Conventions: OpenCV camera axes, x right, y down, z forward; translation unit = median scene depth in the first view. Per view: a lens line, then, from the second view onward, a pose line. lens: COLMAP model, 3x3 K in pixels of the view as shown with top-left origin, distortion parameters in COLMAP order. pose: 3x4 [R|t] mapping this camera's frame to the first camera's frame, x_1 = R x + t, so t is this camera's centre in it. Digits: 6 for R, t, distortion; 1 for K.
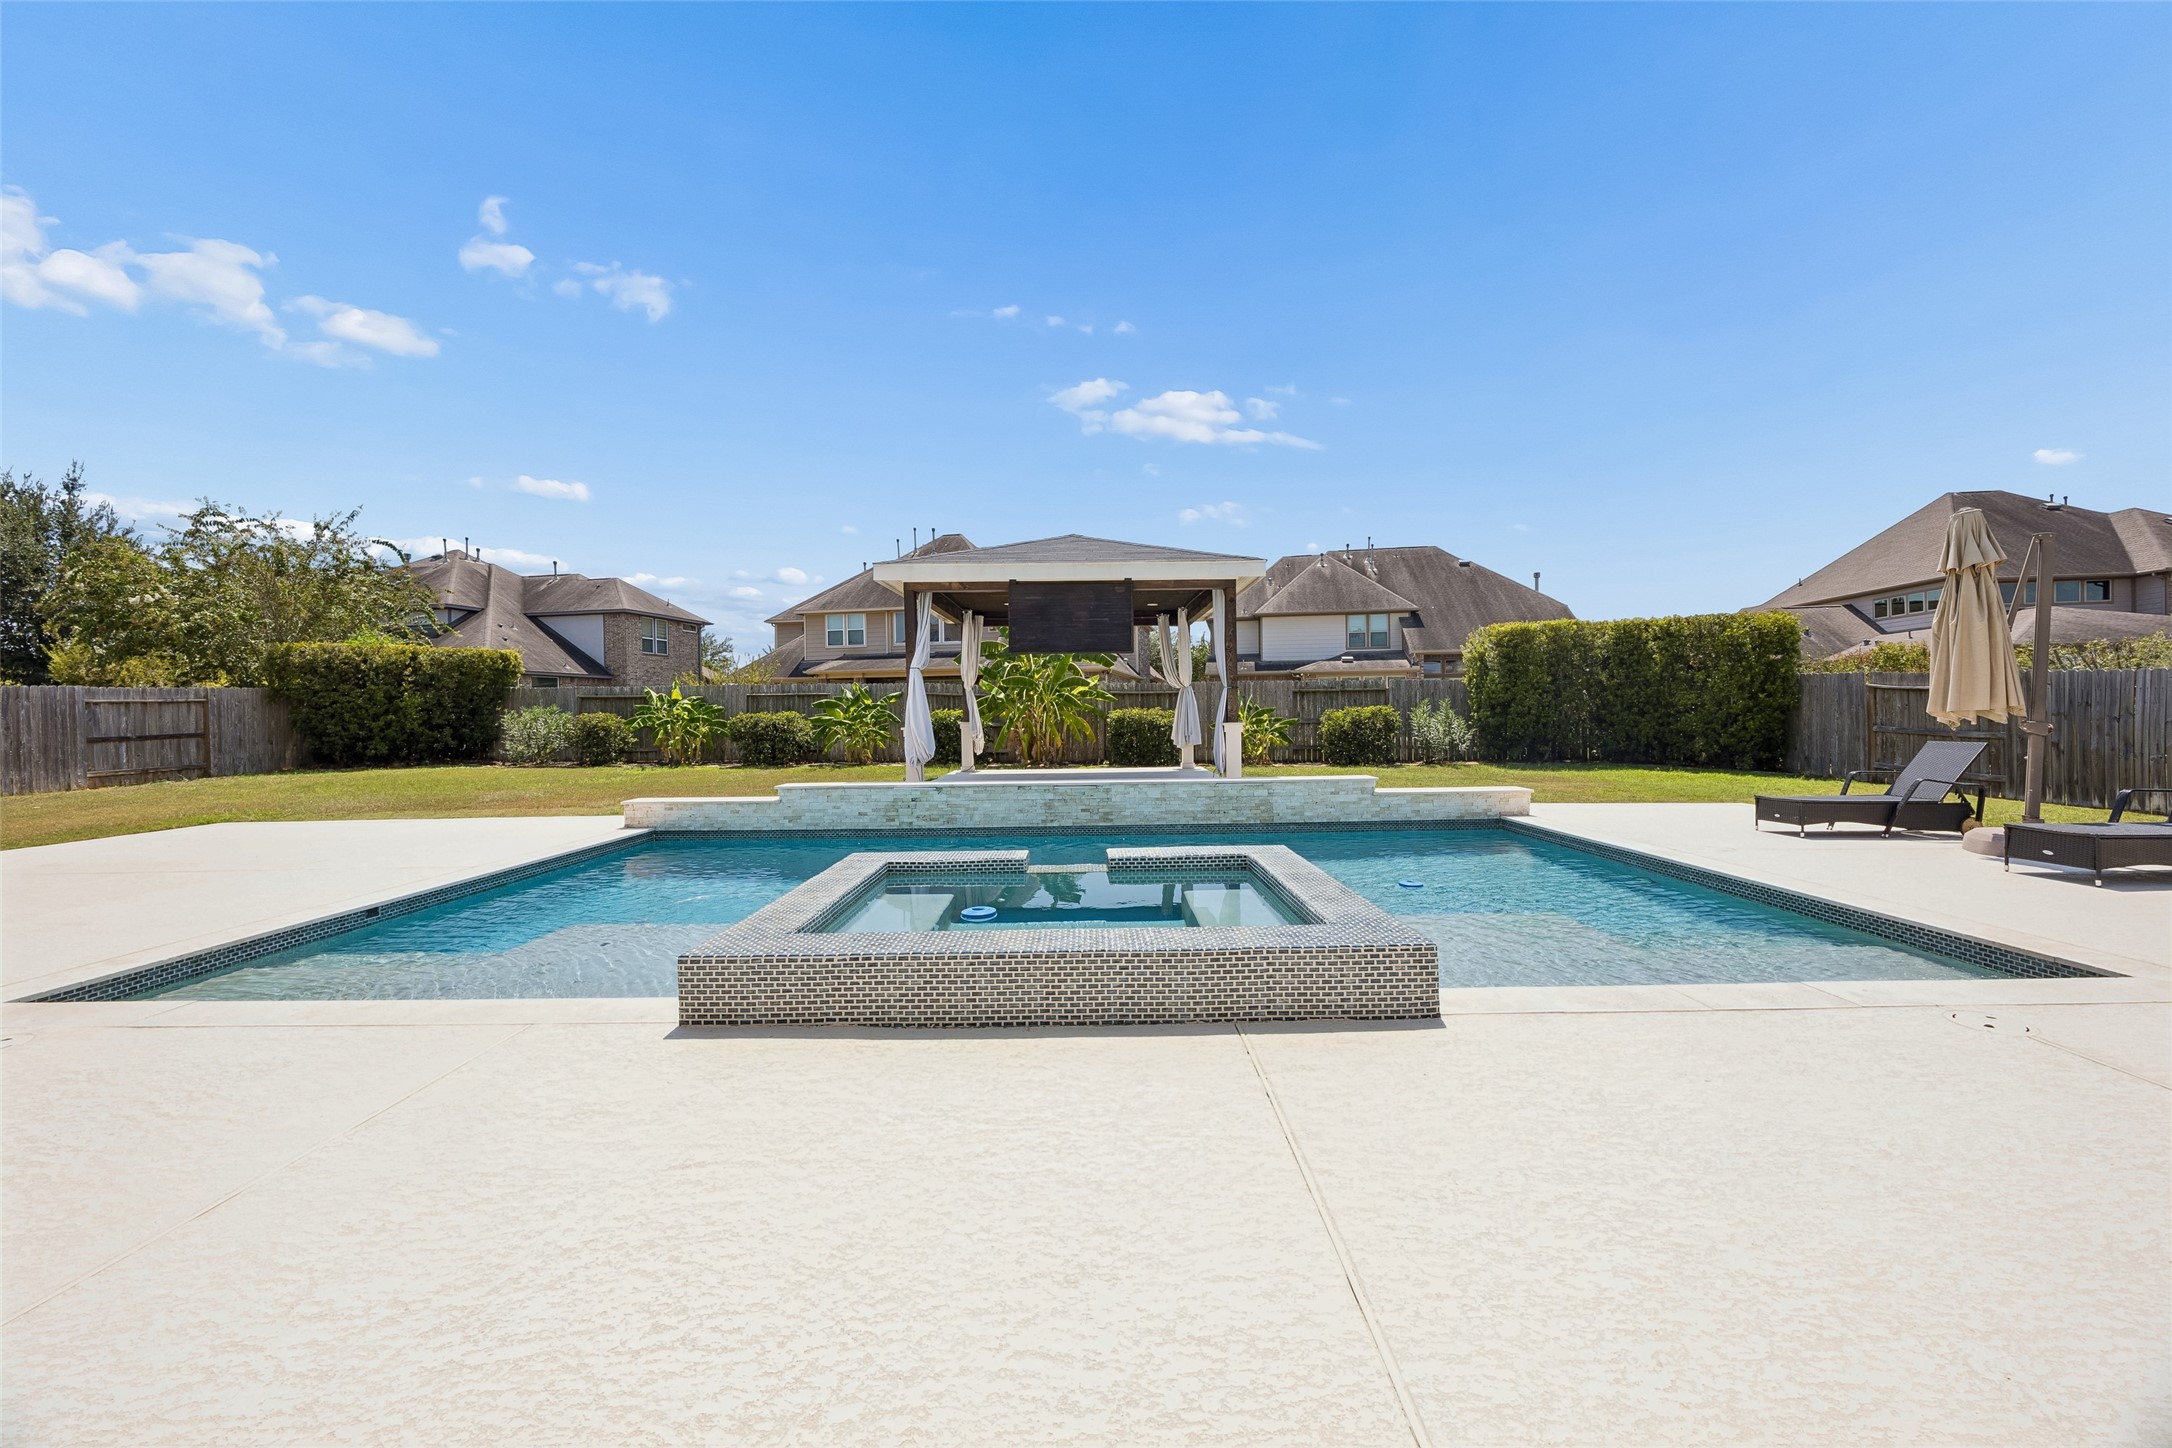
lens RADIAL K [[830.2, 0, 1080.3], [0, 830.2, 723.1], [0, 0, 1]] dist [-0.000212, -0.000342]
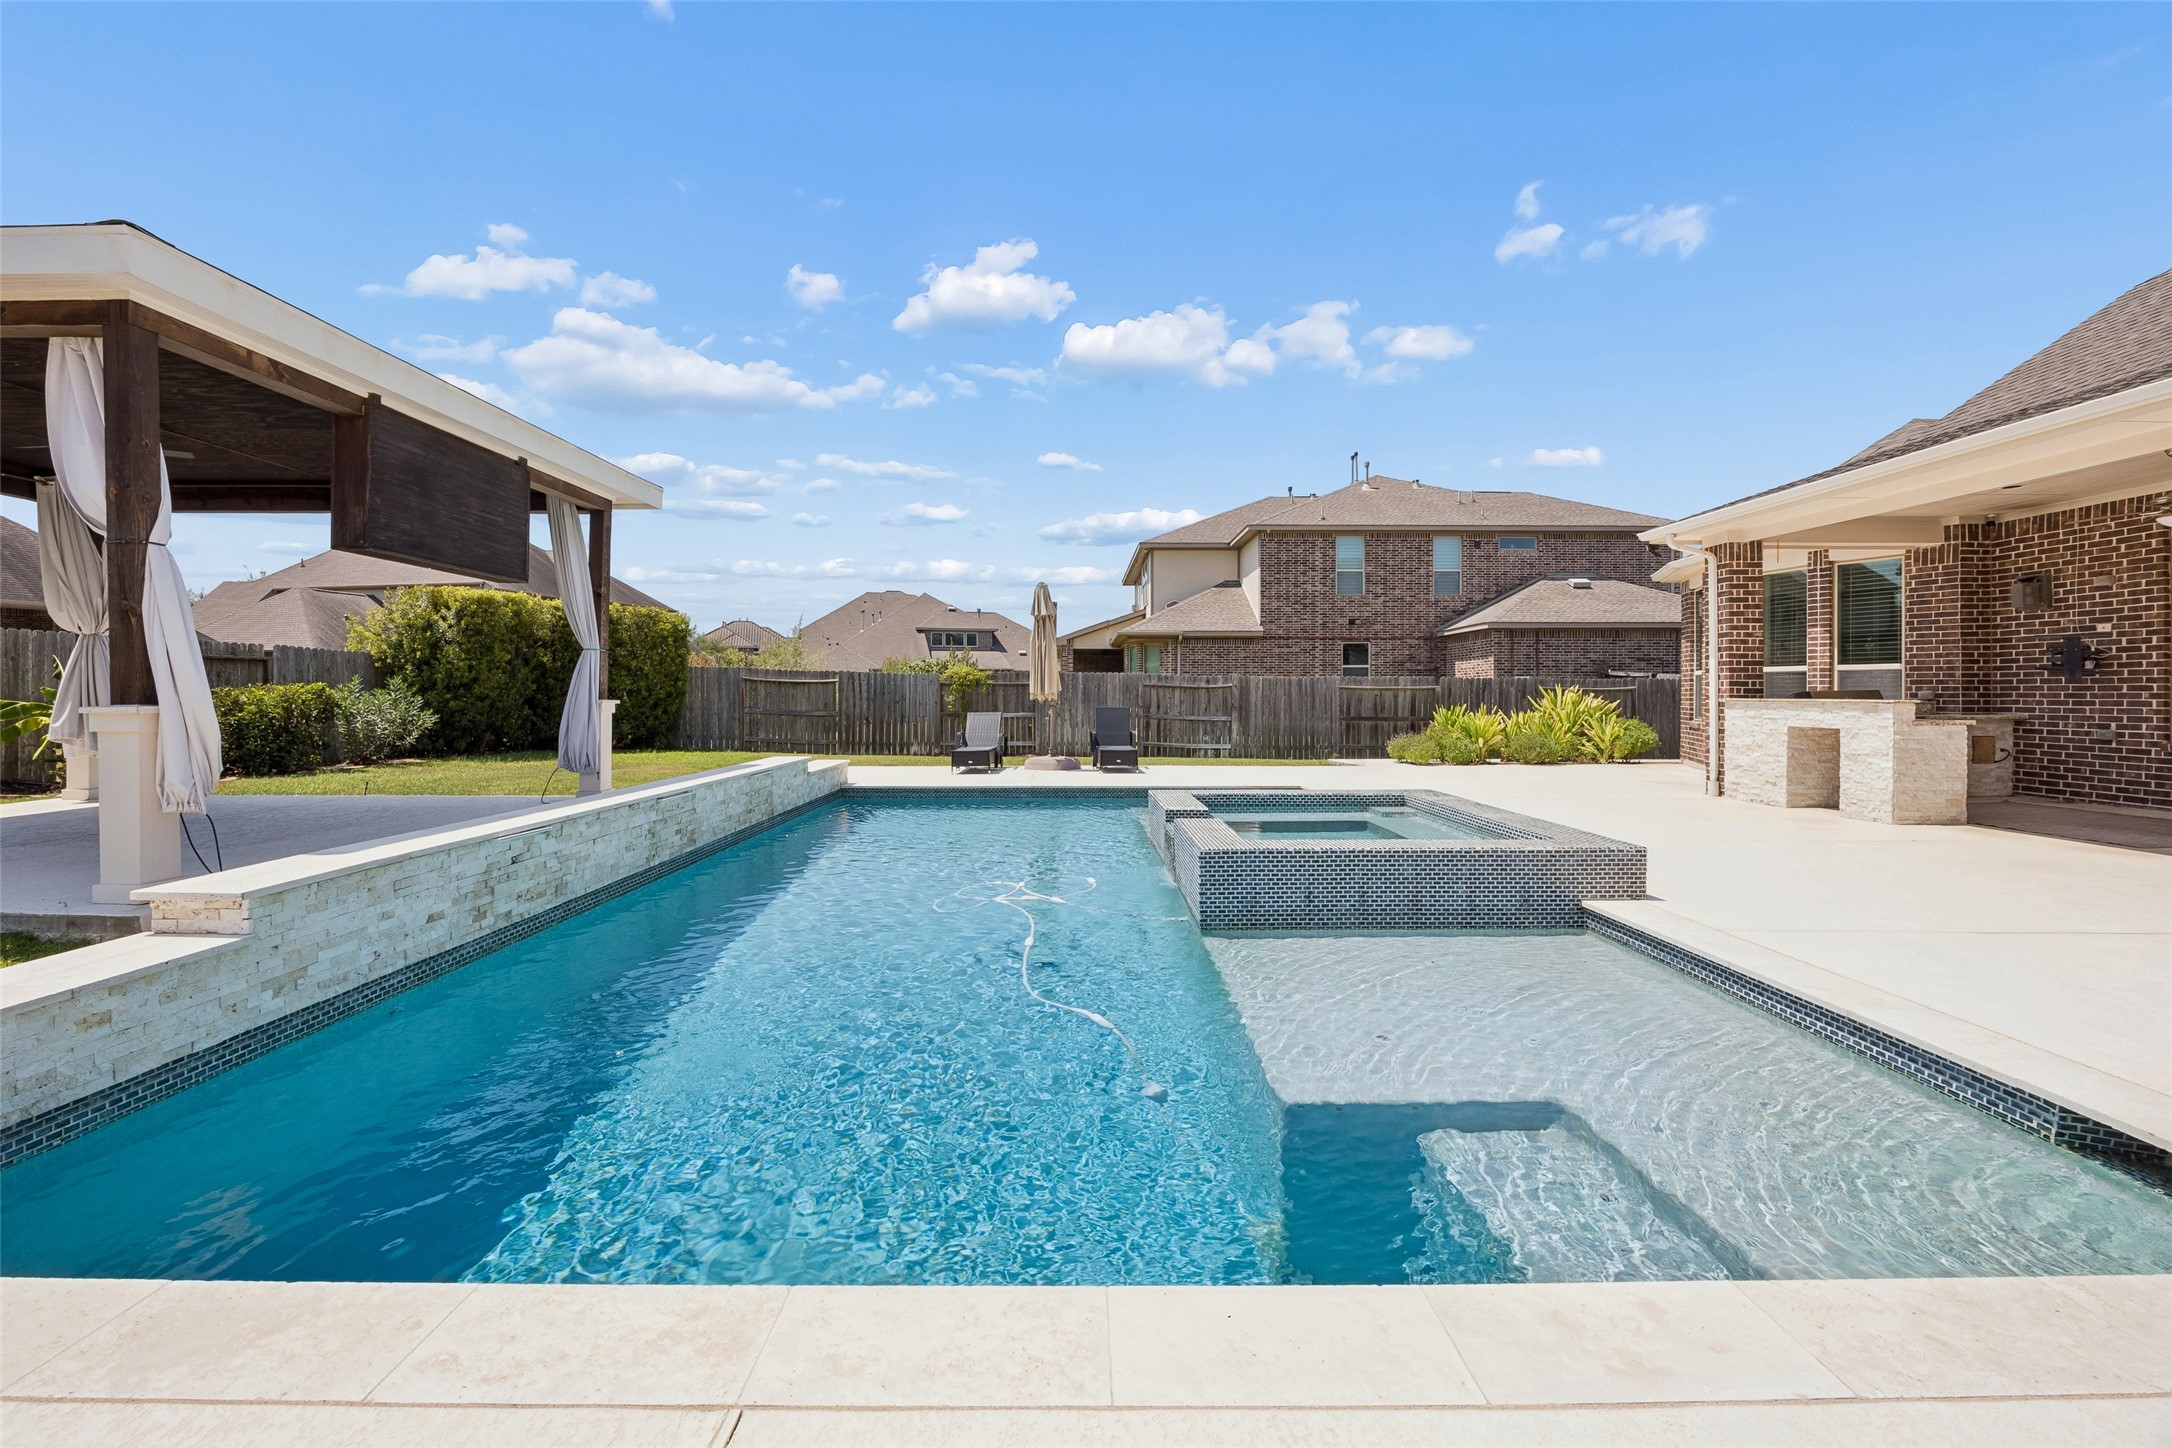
lens RADIAL K [[908.1, 0, 1086.0], [0, 908.1, 682.3], [0, 0, 1]] dist [-0.007597, -0.000567]
pose [[-0.007958, 0.028269, 0.999569, -0.386439], [0.013436, 0.999513, -0.028161, 0.007531], [-0.999878, 0.013206, -0.008334, 0.382554]]
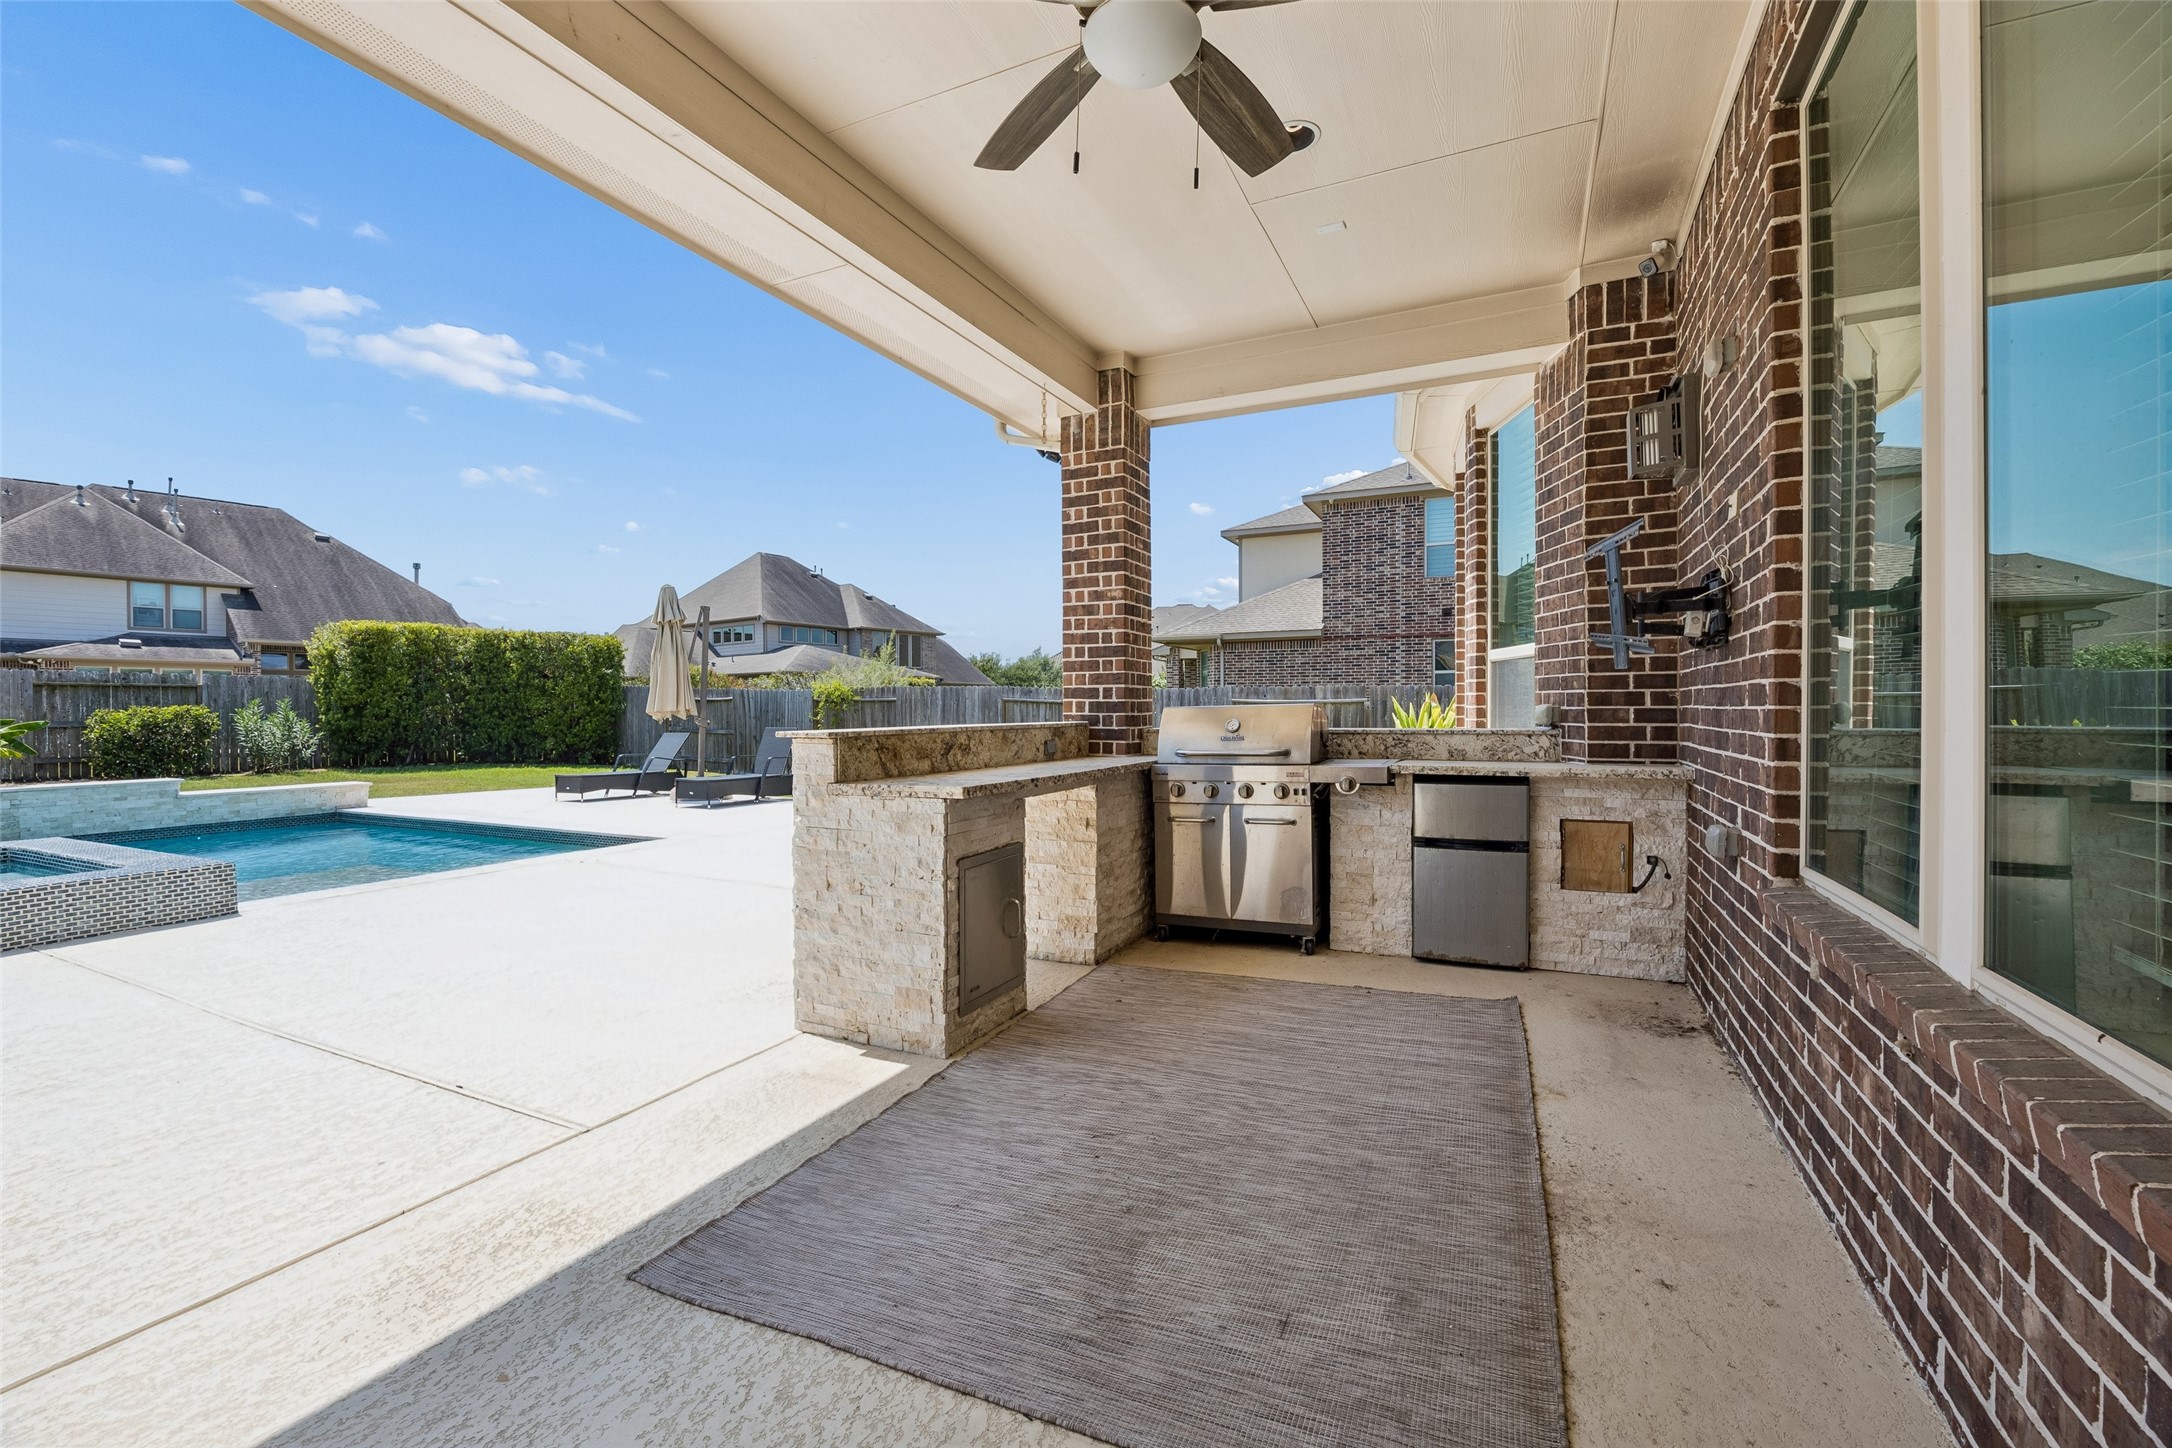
lens RADIAL K [[908.1, 0, 1081.5], [0, 908.1, 722.8], [0, 0, 1]] dist [-0.007597, -0.000567]
pose [[0.430021, 0.000931, 0.902818, -0.066057], [0.008954, 0.999946, -0.005296, 0.009074], [-0.902775, 0.010361, 0.429989, -0.188694]]
